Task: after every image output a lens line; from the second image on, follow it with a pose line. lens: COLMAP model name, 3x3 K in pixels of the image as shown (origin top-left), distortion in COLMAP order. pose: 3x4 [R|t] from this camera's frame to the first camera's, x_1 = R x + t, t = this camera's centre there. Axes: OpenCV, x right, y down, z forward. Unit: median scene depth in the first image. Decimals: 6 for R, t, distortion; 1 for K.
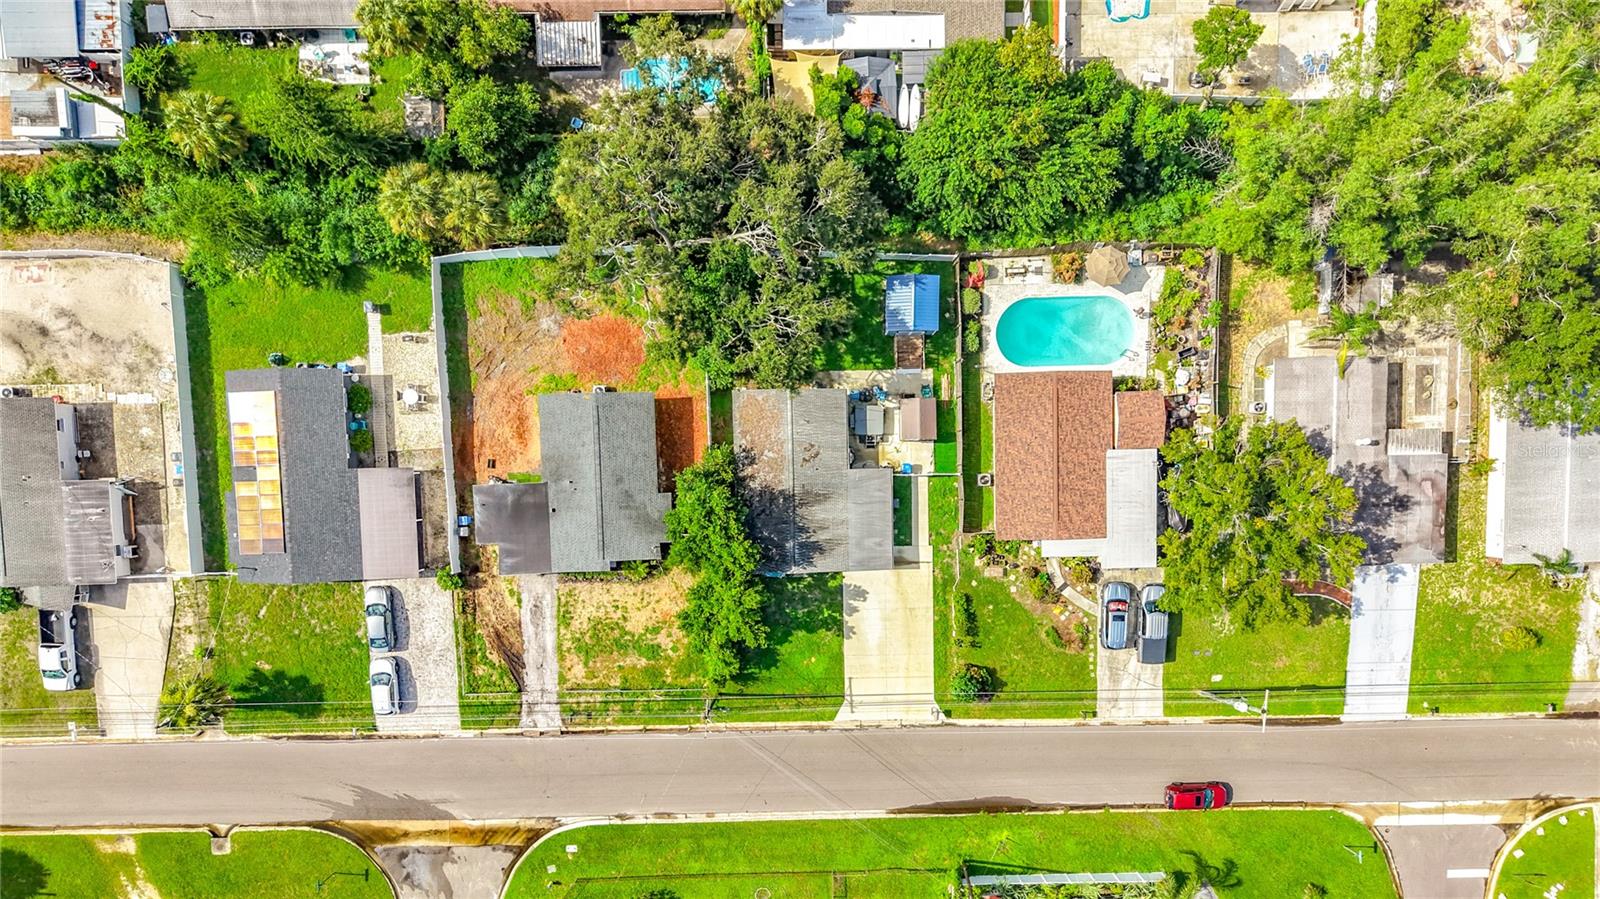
lens RADIAL K [[1127.5, 0, 801.0], [0, 1127.5, 377.0], [0, 0, 1]] dist [0.003482, -0.000335]
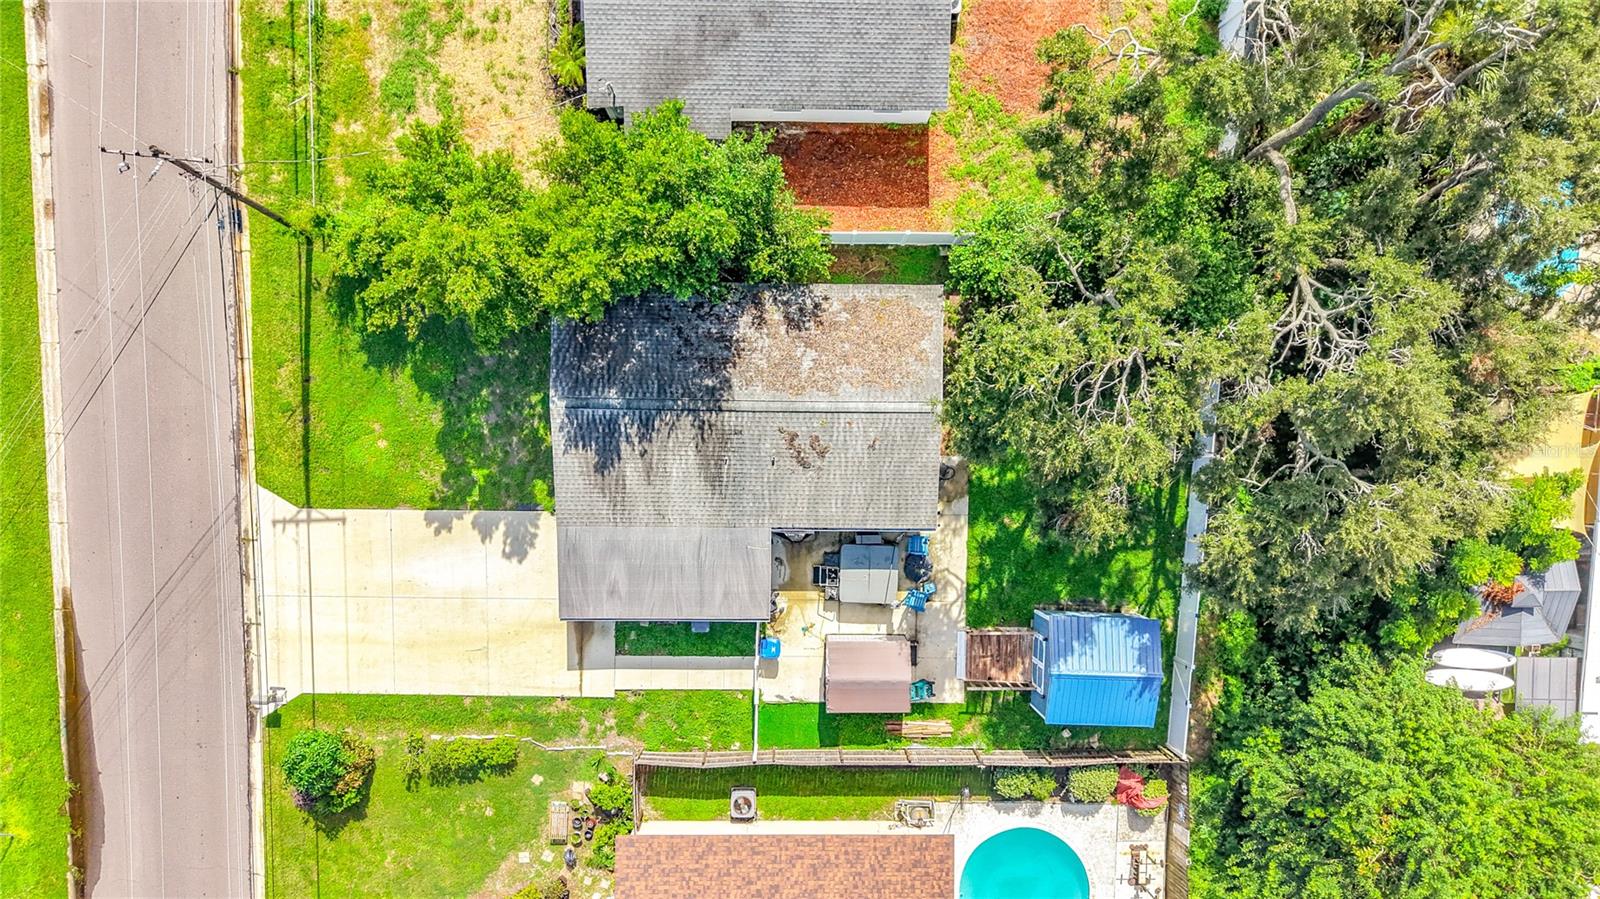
lens RADIAL K [[1129.3, 0, 856.6], [0, 1129.3, 235.6], [0, 0, 1]] dist [0.003893, -0.006310]
pose [[-0.026681, 0.979126, -0.201494, 0.014607], [-0.999207, -0.020160, 0.034346, 0.029554], [0.029567, 0.202251, 0.978887, 0.476976]]
